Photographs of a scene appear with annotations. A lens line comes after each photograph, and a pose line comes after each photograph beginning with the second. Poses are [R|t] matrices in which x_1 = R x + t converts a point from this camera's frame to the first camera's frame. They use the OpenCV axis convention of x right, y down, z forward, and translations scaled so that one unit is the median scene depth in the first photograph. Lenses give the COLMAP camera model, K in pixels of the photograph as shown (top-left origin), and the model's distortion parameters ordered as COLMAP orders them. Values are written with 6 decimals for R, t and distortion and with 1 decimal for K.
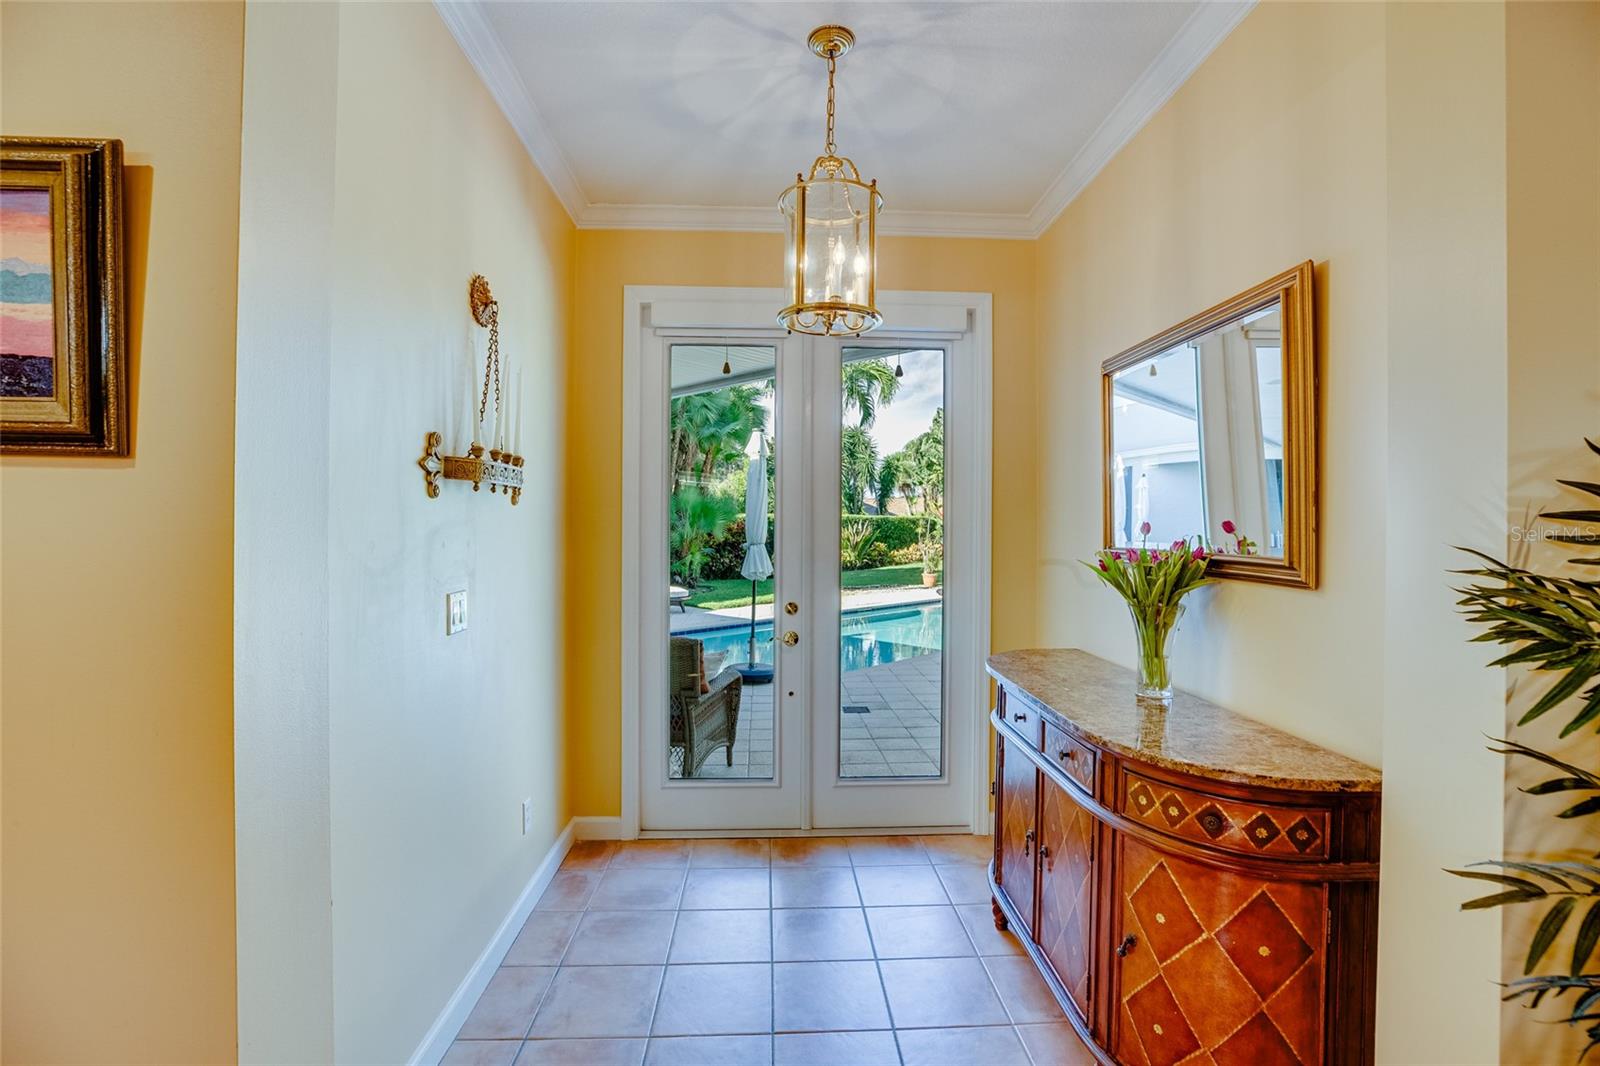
lens RADIAL K [[736.5, 0, 800.0], [0, 736.5, 533.0], [0, 0, 1]] dist [-0.042067, 0.012305]
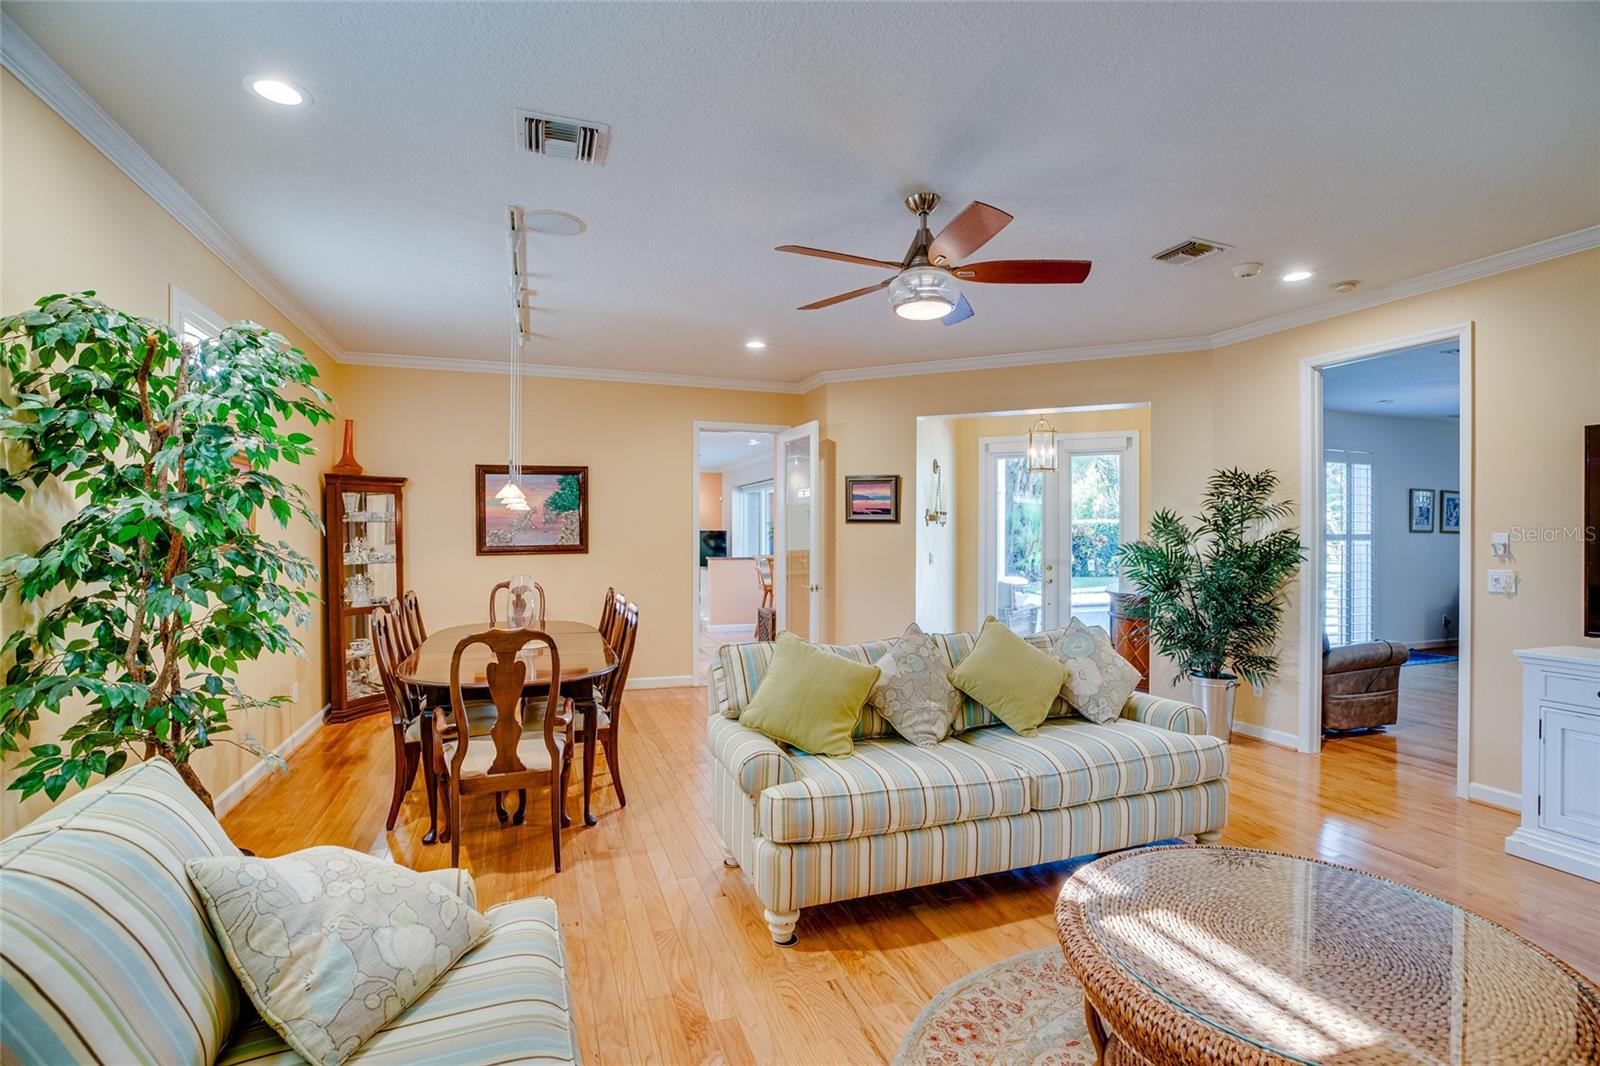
lens RADIAL K [[736.5, 0, 800.0], [0, 736.5, 533.0], [0, 0, 1]] dist [-0.042067, 0.012305]
pose [[0.888189, -0.007155, -0.459423, 0.622362], [0.003558, 0.999956, -0.008696, 0.016127], [0.459465, 0.006089, 0.888175, -2.540524]]
